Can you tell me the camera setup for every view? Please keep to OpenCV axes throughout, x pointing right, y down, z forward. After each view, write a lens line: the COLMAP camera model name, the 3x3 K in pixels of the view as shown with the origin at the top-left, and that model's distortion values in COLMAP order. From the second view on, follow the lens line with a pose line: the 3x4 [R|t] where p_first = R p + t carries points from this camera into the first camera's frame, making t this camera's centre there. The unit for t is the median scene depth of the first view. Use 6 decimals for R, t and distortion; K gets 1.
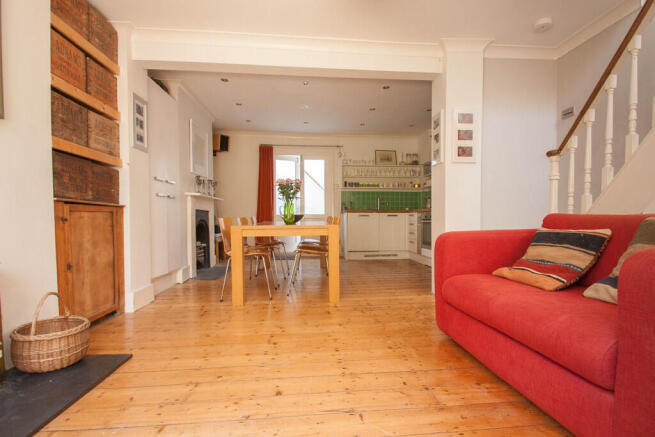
lens RADIAL K [[314.5, 0, 349.2], [0, 314.5, 228.6], [0, 0, 1]] dist [0.006403, -0.008220]
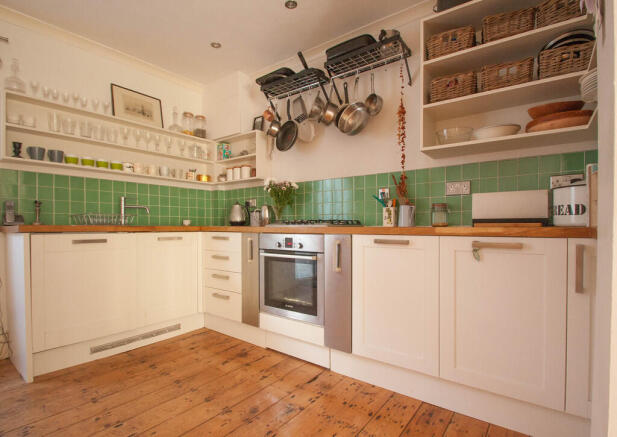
lens RADIAL K [[309.2, 0, 322.4], [0, 309.2, 229.2], [0, 0, 1]] dist [-0.016714, -0.002954]
pose [[0.678067, -0.004767, 0.734985, -0.060222], [0.020676, 0.999707, -0.012591, -0.089389], [-0.734709, 0.023734, 0.677967, 1.112390]]
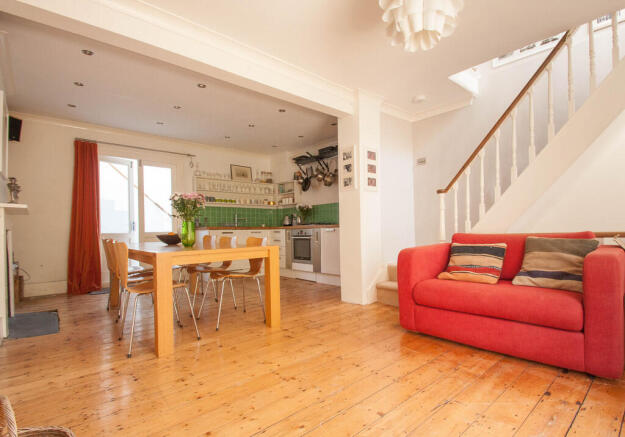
lens RADIAL K [[304.4, 0, 346.3], [0, 304.4, 230.4], [0, 0, 1]] dist [-0.001538, -0.000443]
pose [[0.792127, -0.011275, 0.610252, -0.444512], [0.032749, 0.999174, -0.024049, -0.029610], [-0.609477, 0.039035, 0.791842, 0.122206]]
